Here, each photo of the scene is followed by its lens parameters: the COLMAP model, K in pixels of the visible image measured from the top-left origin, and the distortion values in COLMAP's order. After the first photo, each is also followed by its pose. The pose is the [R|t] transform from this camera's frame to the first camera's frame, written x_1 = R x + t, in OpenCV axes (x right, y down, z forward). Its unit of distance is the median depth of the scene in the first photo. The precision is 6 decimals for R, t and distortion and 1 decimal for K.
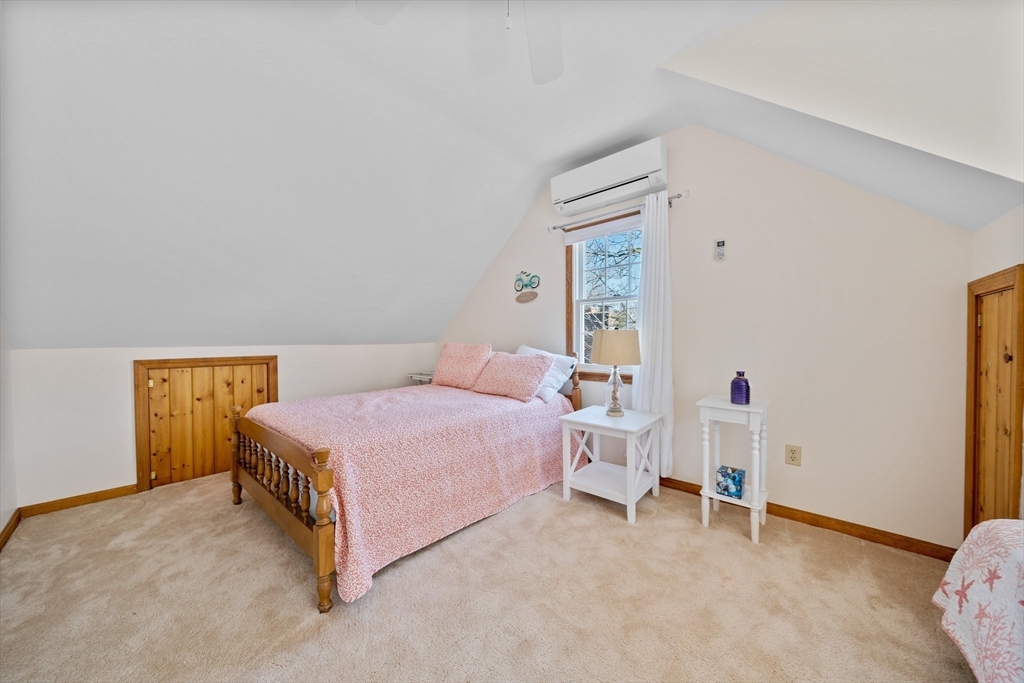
lens RADIAL K [[351.4, 0, 503.9], [0, 351.4, 340.9], [0, 0, 1]] dist [-0.004829, -0.000013]
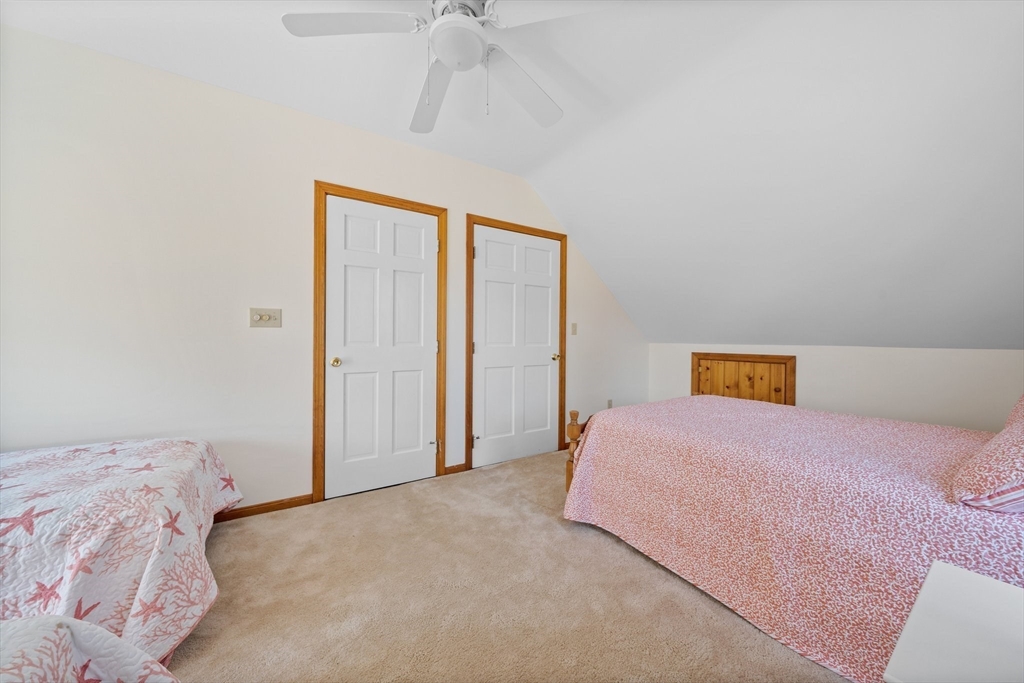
lens RADIAL K [[351.4, 0, 506.1], [0, 351.4, 338.4], [0, 0, 1]] dist [-0.004829, -0.000013]
pose [[-0.251153, 0.005570, -0.967931, 0.489461], [-0.009124, 0.999925, 0.008122, -0.006356], [0.967904, 0.010871, -0.251084, 0.530497]]
